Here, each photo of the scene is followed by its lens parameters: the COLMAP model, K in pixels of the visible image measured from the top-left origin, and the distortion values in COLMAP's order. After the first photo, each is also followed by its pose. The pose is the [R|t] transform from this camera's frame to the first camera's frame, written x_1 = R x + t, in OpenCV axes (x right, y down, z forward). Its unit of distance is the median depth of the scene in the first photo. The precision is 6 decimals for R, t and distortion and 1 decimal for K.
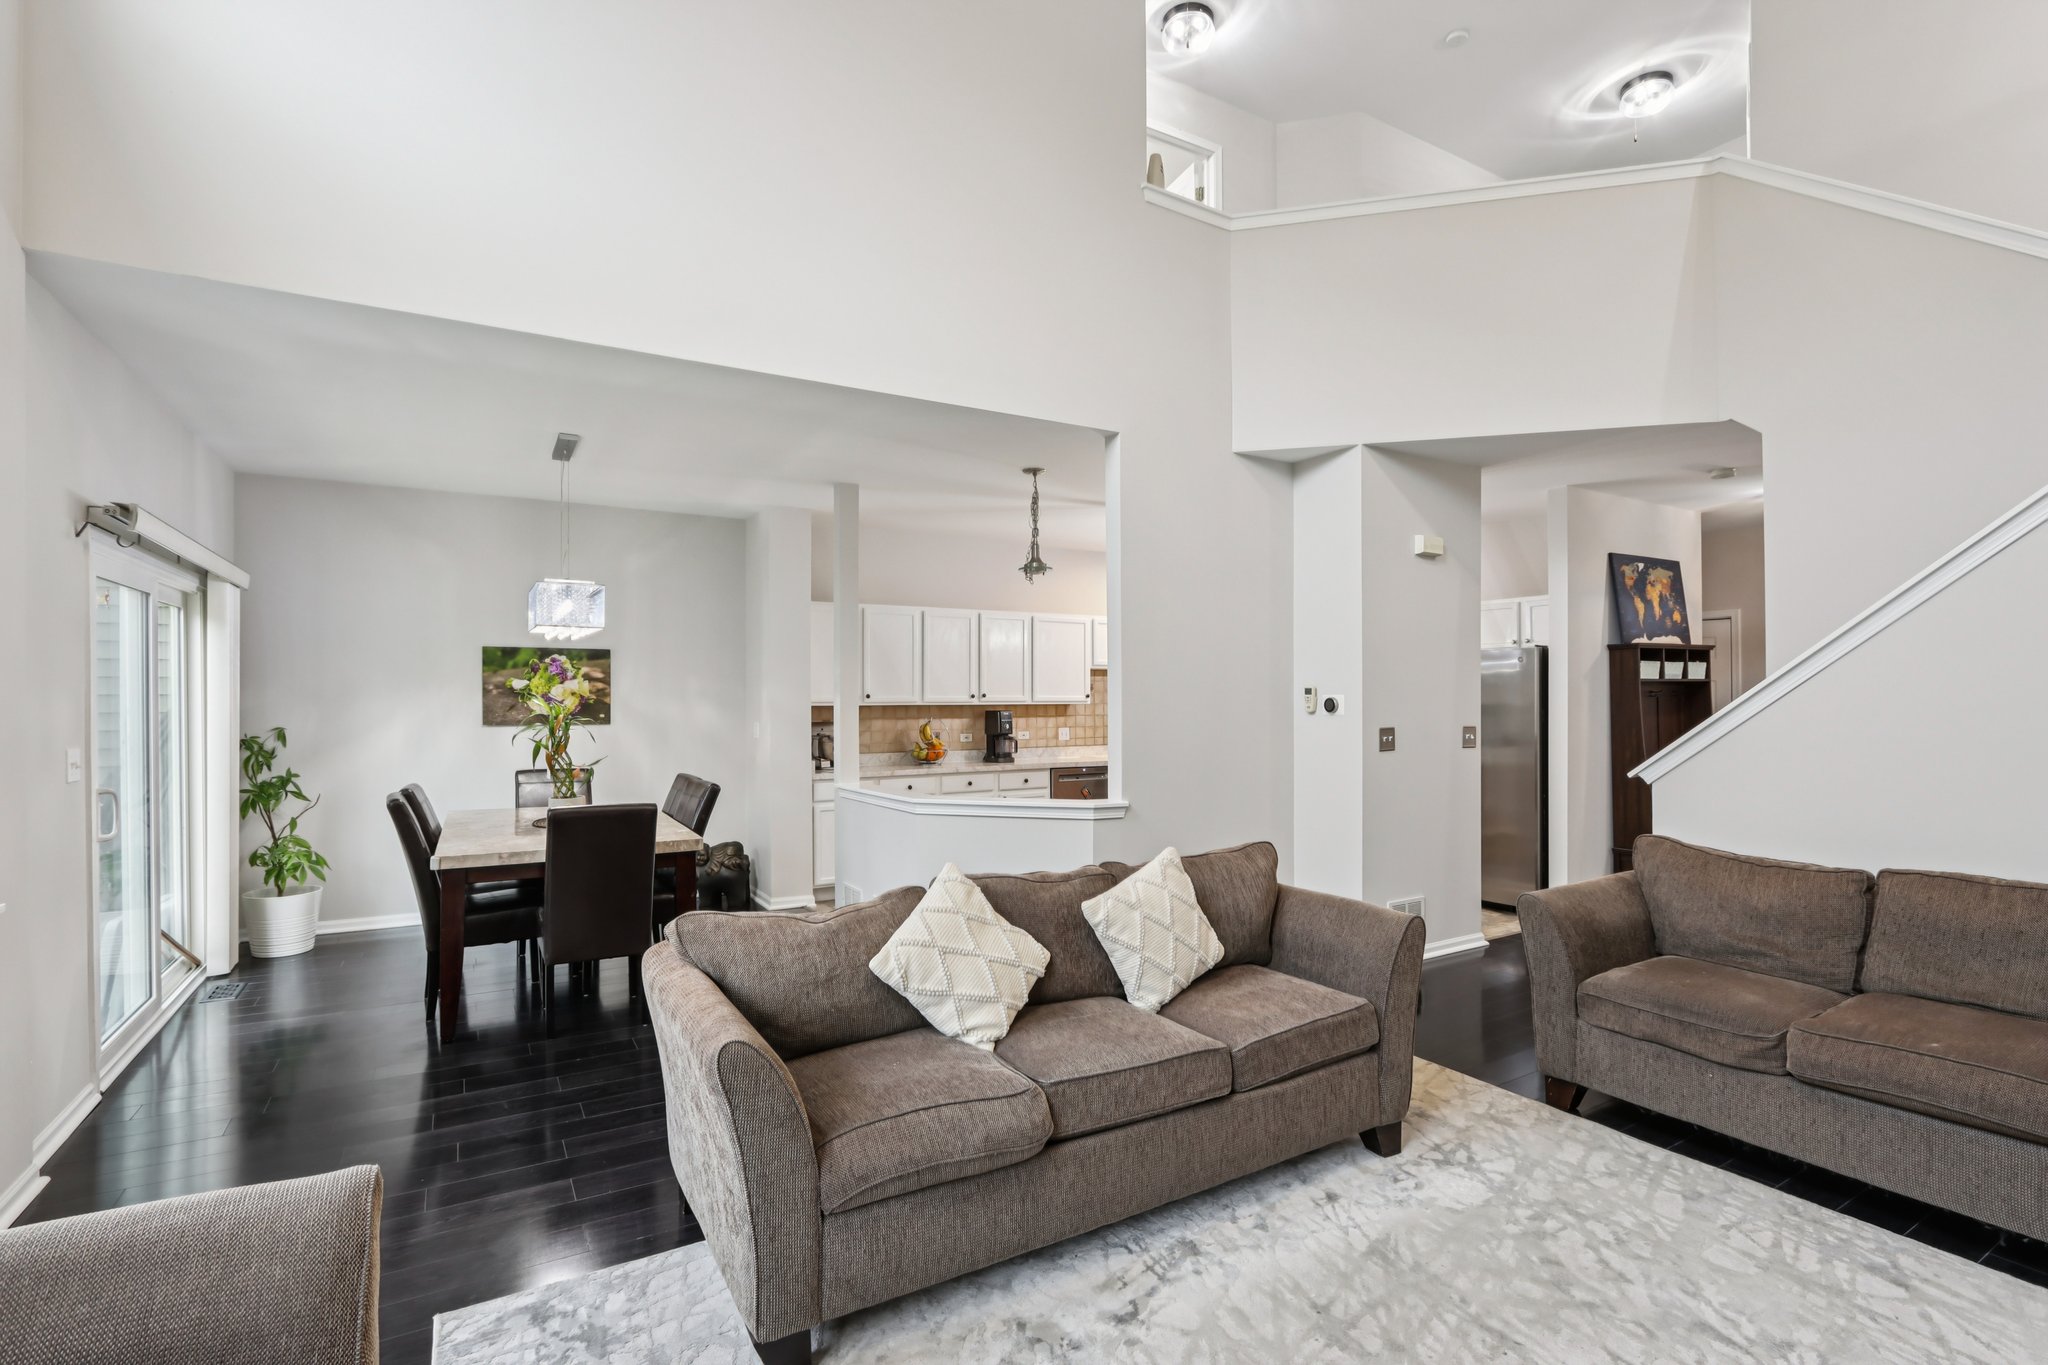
lens RADIAL K [[956.7, 0, 1036.4], [0, 956.7, 696.4], [0, 0, 1]] dist [-0.025315, 0.006732]
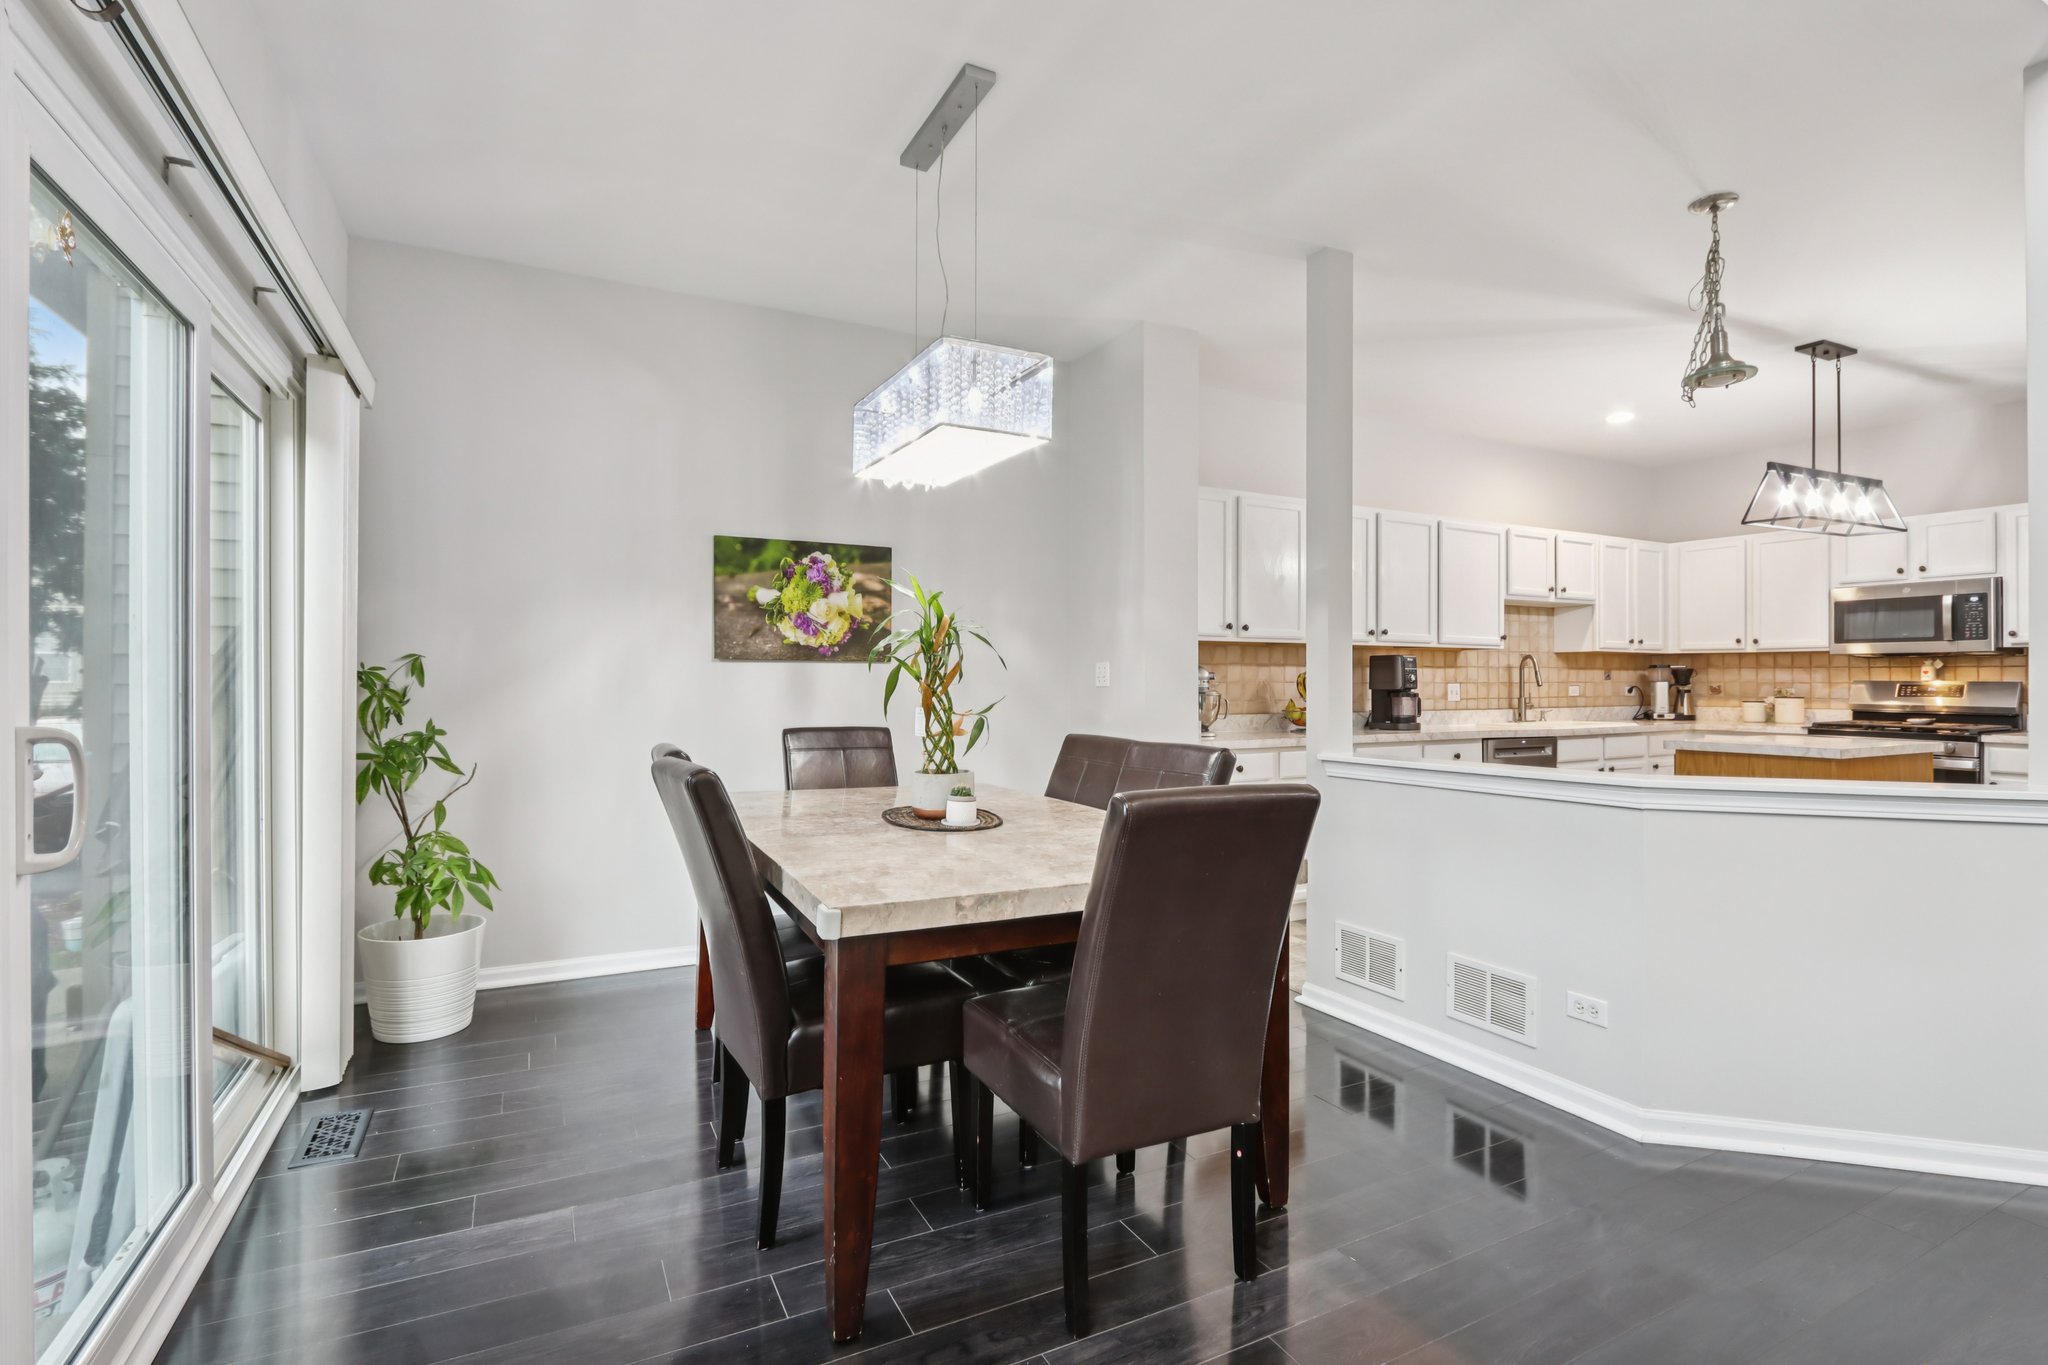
lens RADIAL K [[956.7, 0, 1029.9], [0, 956.7, 681.0], [0, 0, 1]] dist [-0.025315, 0.006732]
pose [[0.997801, 0.005187, -0.066085, -0.386816], [-0.005150, 0.999986, 0.000728, 0.051496], [0.066088, -0.000386, 0.997814, 0.439392]]
